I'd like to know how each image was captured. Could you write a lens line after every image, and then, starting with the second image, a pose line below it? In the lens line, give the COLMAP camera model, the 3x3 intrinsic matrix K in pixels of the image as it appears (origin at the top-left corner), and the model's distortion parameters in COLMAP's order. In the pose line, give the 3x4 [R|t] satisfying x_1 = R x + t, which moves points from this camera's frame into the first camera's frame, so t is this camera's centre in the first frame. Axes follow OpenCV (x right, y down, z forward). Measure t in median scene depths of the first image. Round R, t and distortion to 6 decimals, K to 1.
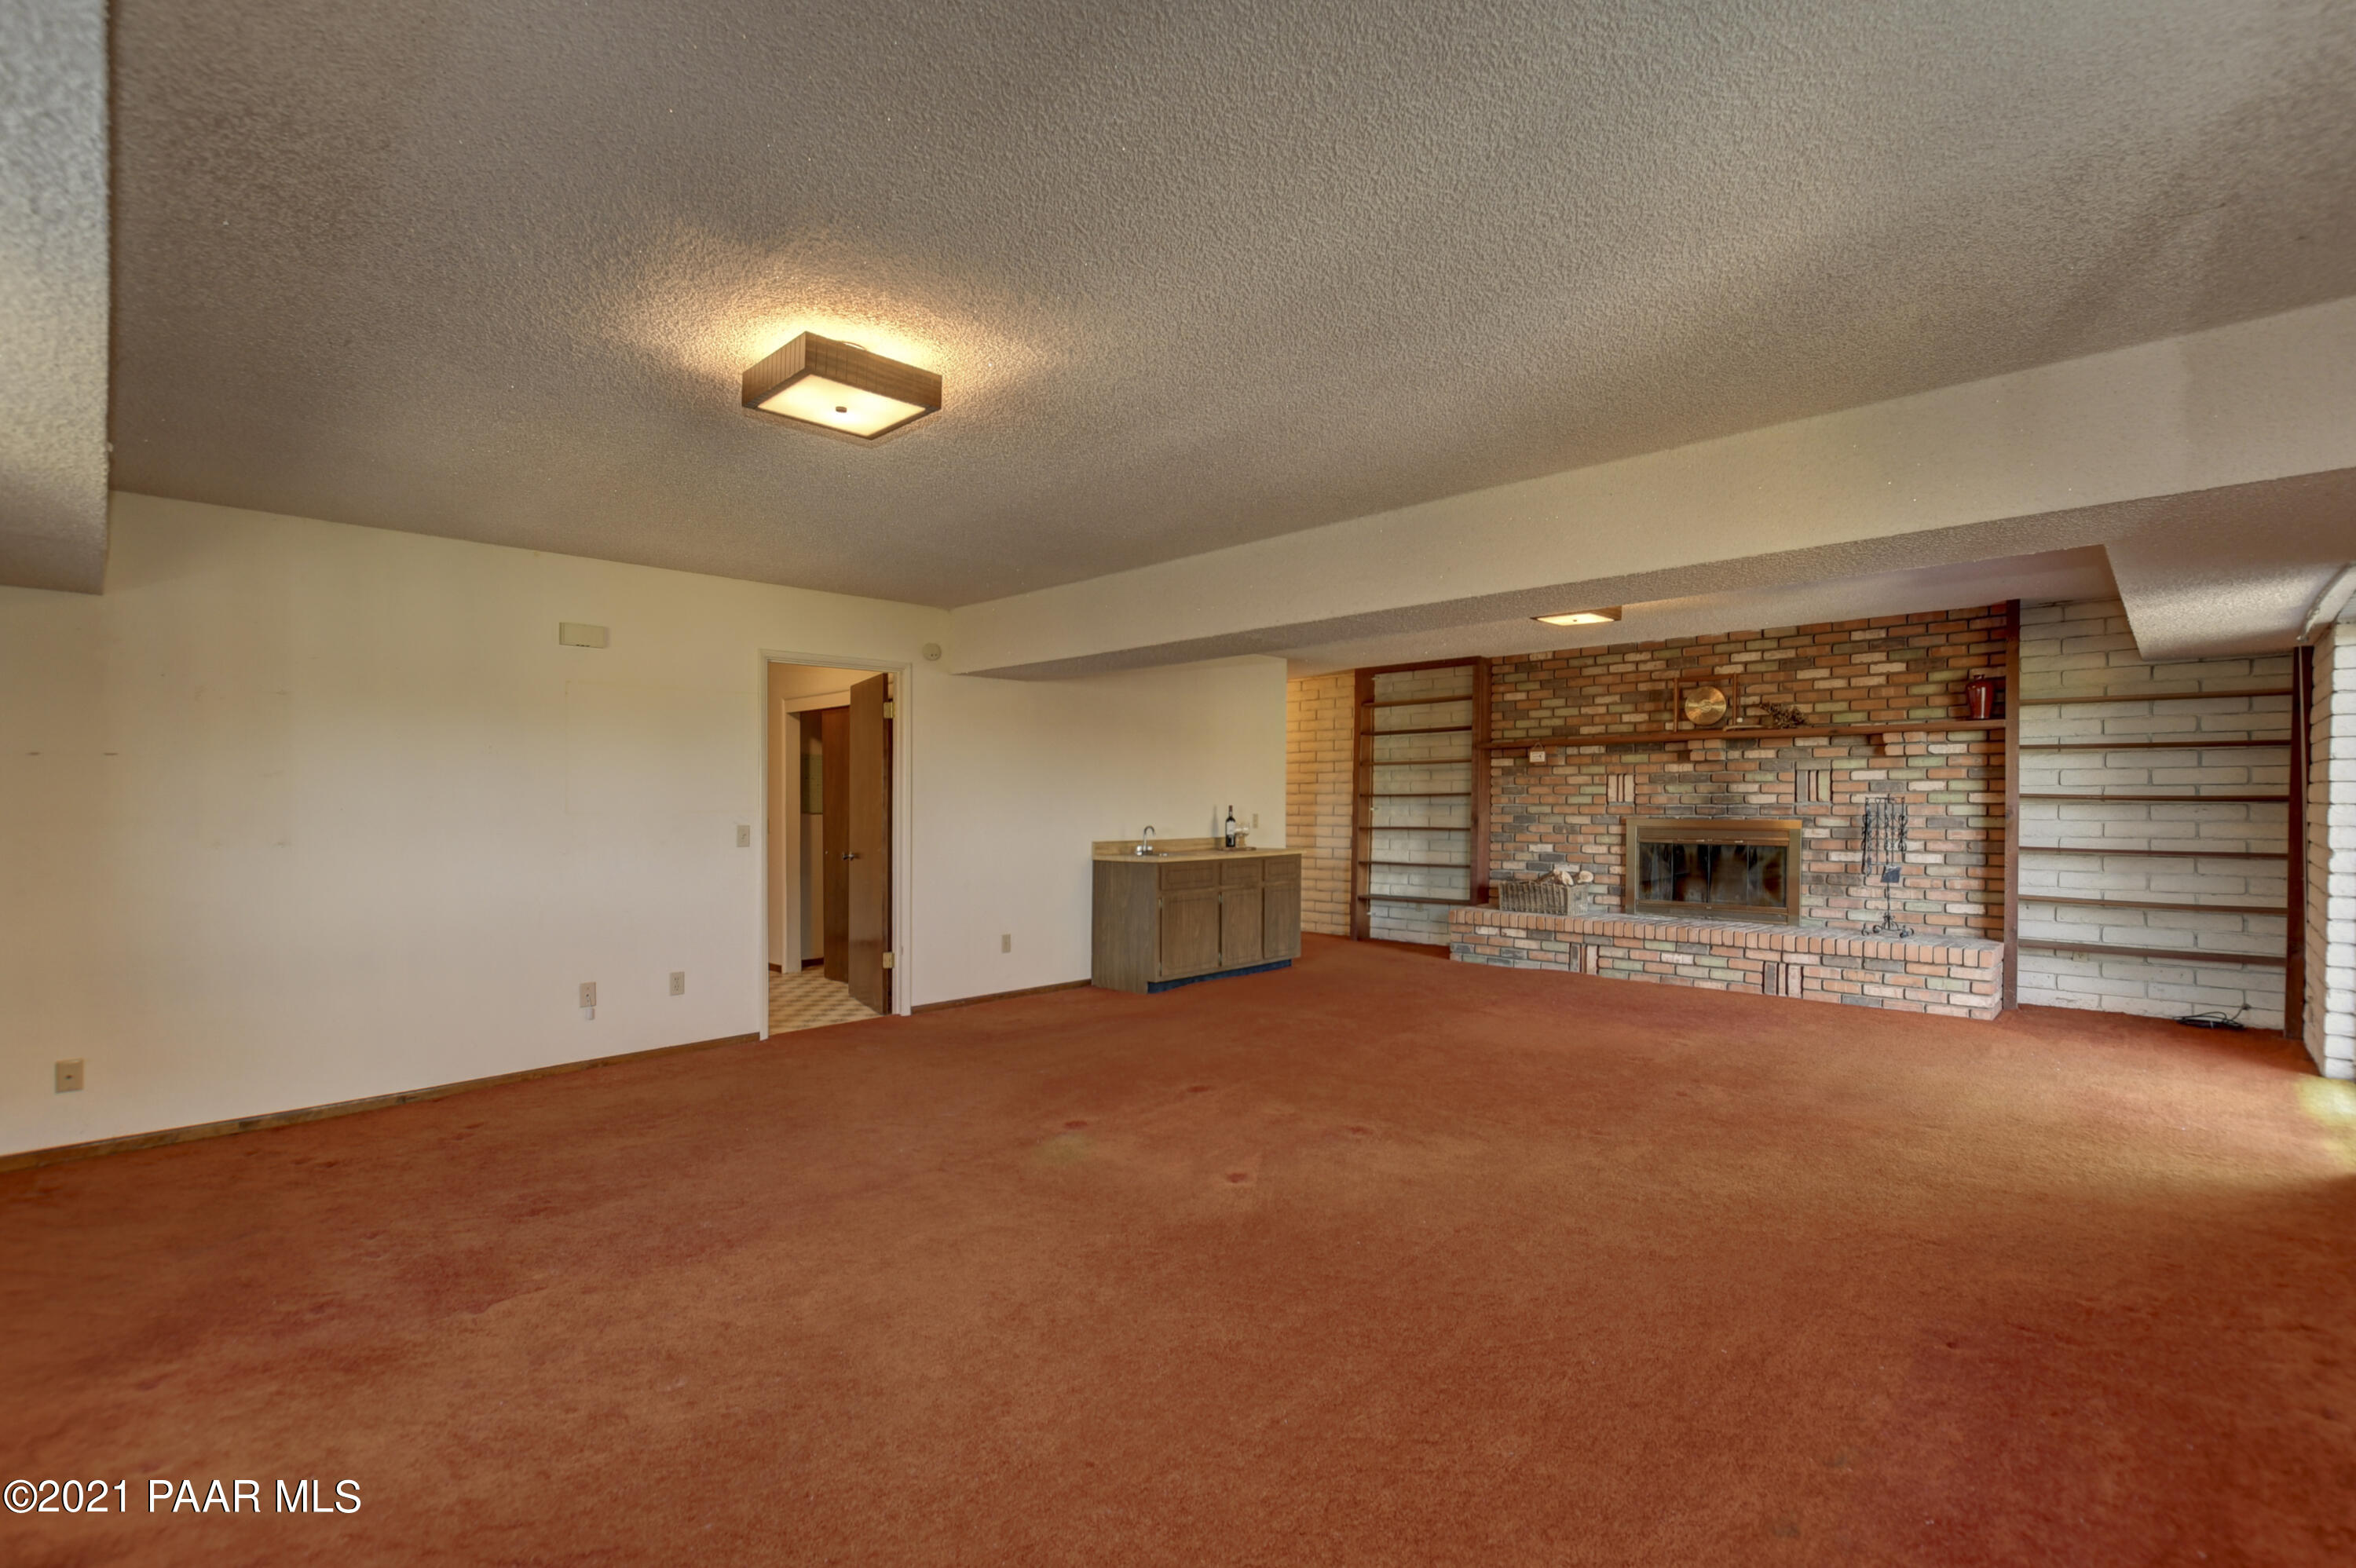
lens RADIAL K [[1057.3, 0, 1175.9], [0, 1057.3, 835.5], [0, 0, 1]] dist [-0.000673, -0.000228]
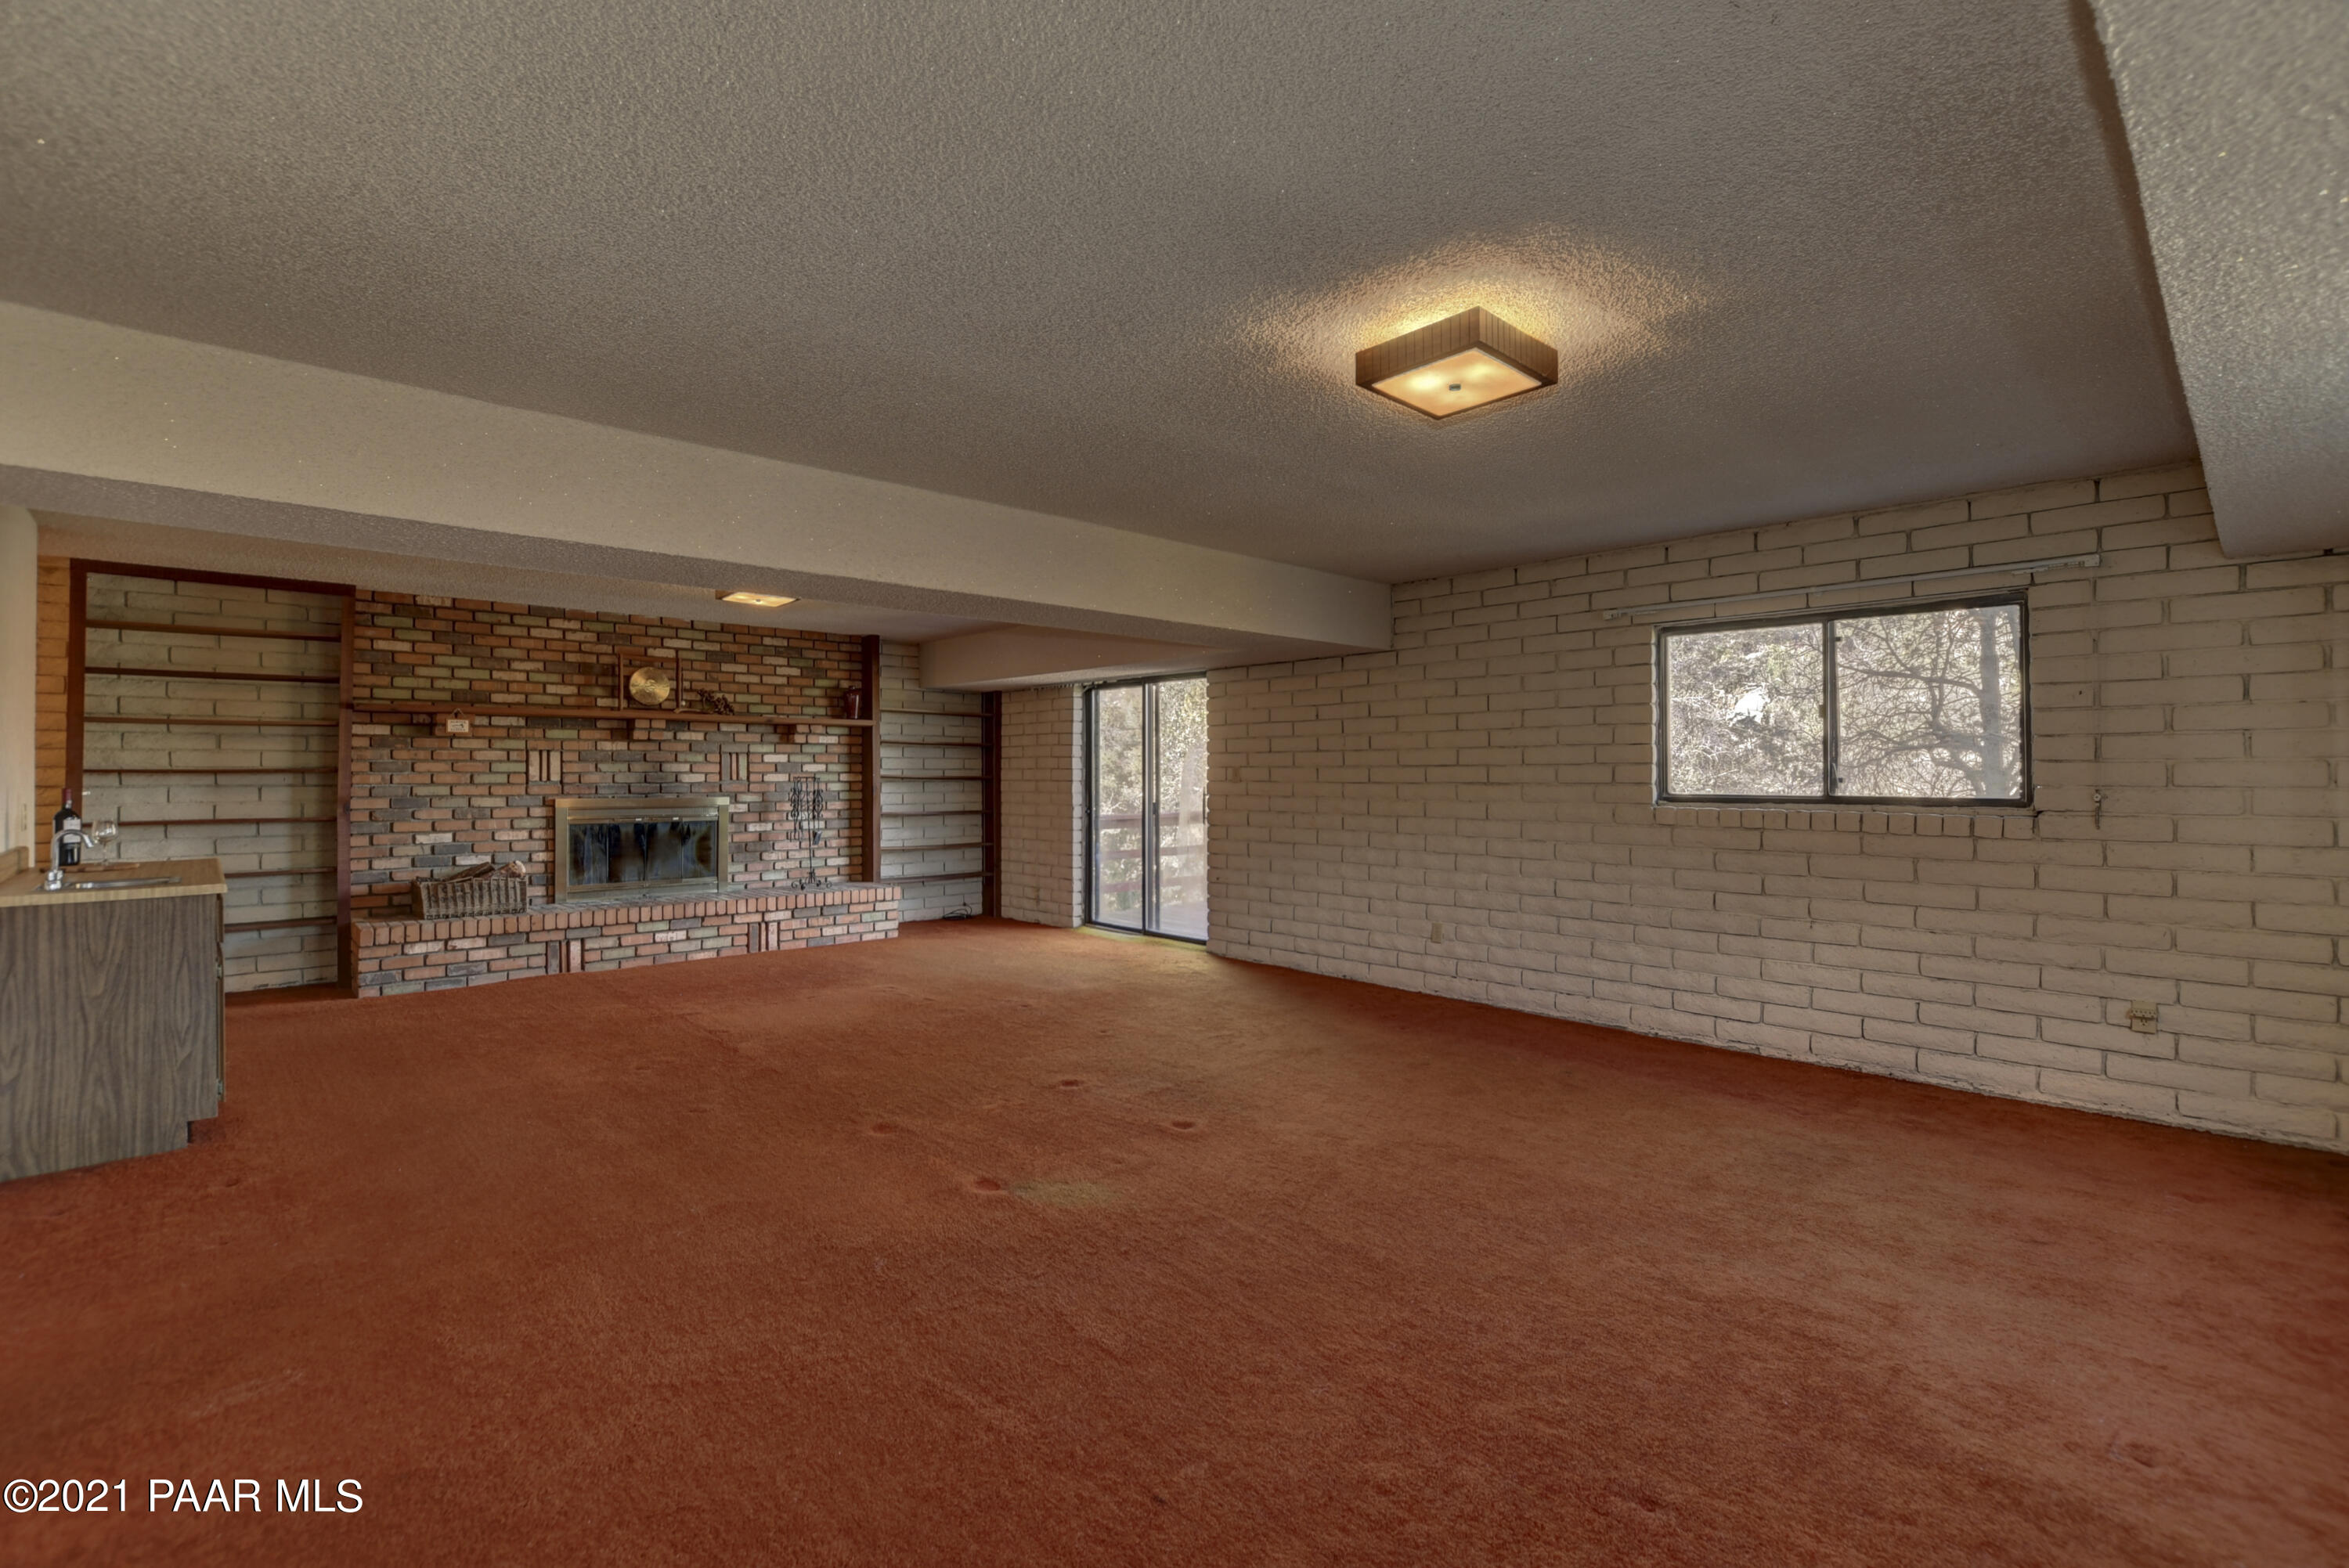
lens RADIAL K [[1103.3, 0, 1176.6], [0, 1103.3, 790.1], [0, 0, 1]] dist [0.002164, 0.000303]
pose [[0.047744, -0.008763, 0.998821, -0.535587], [0.034980, 0.999363, 0.007096, -0.012892], [-0.998247, 0.034600, 0.048020, 0.451723]]
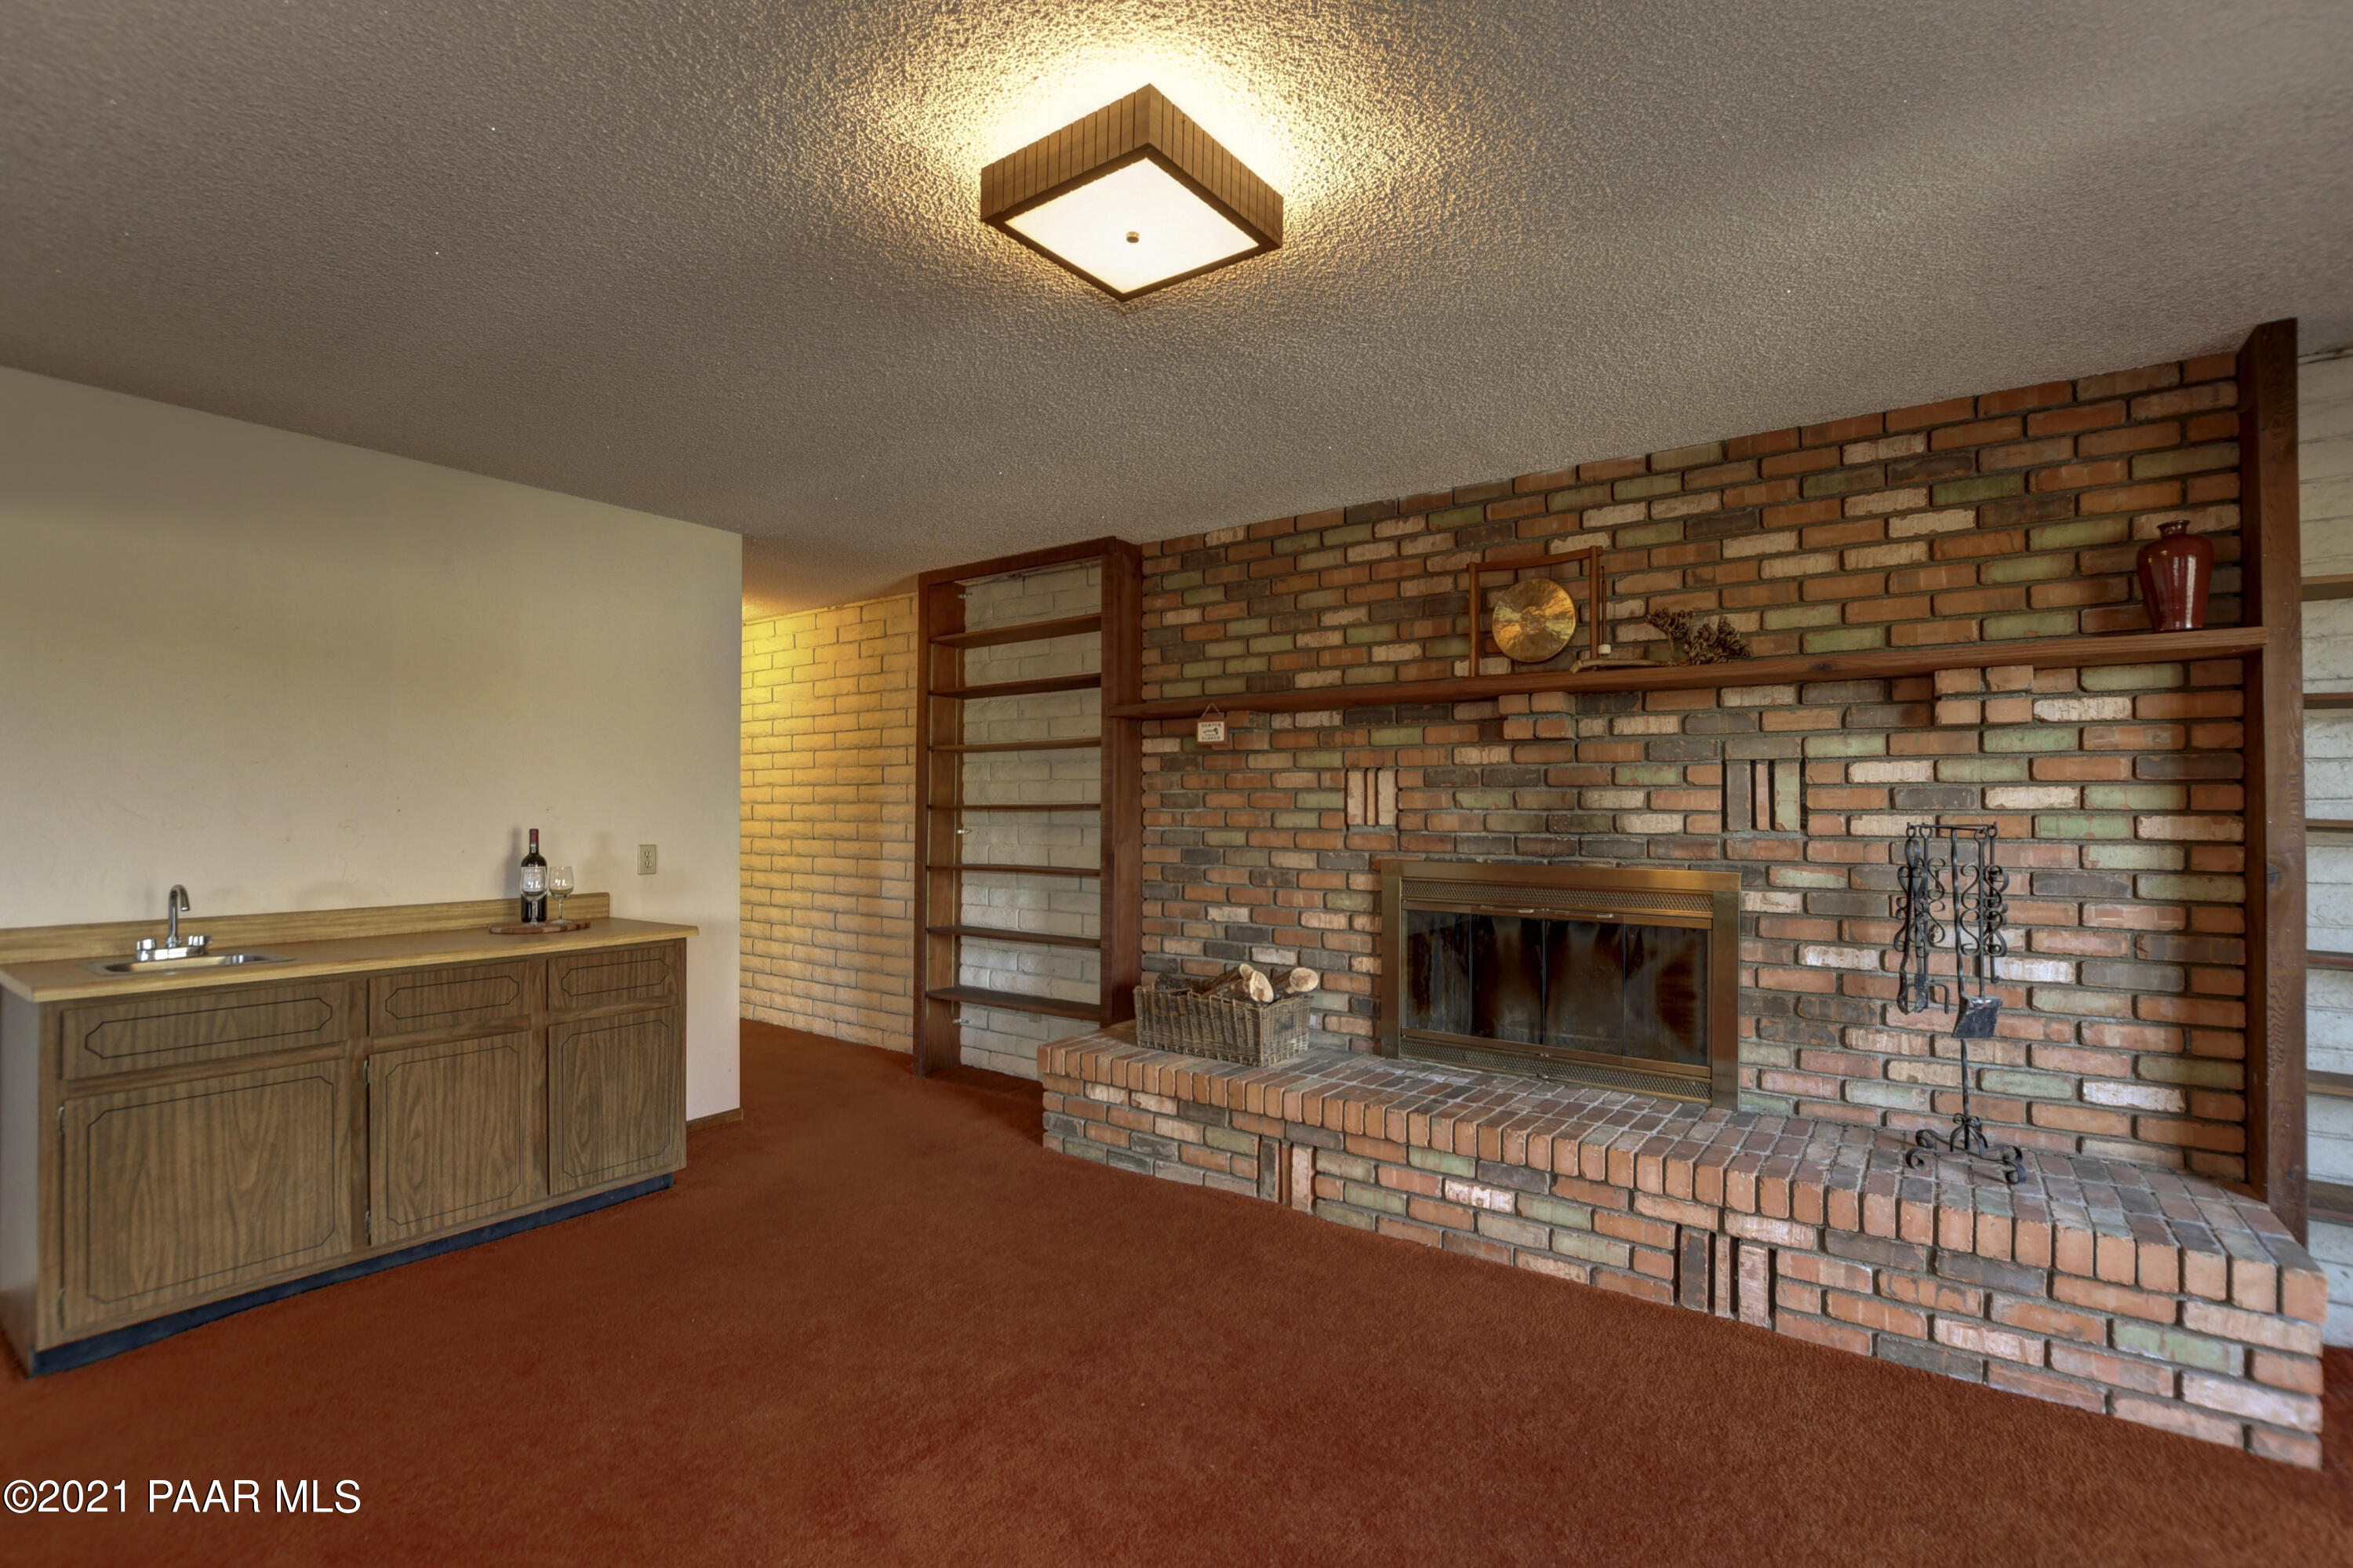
lens RADIAL K [[1057.4, 0, 1178.0], [0, 1057.4, 801.3], [0, 0, 1]] dist [-0.013983, 0.000043]
pose [[0.988608, 0.007079, 0.150348, 0.280607], [-0.001383, 0.999278, -0.037960, -0.026234], [-0.150509, 0.037319, 0.987904, 0.574983]]
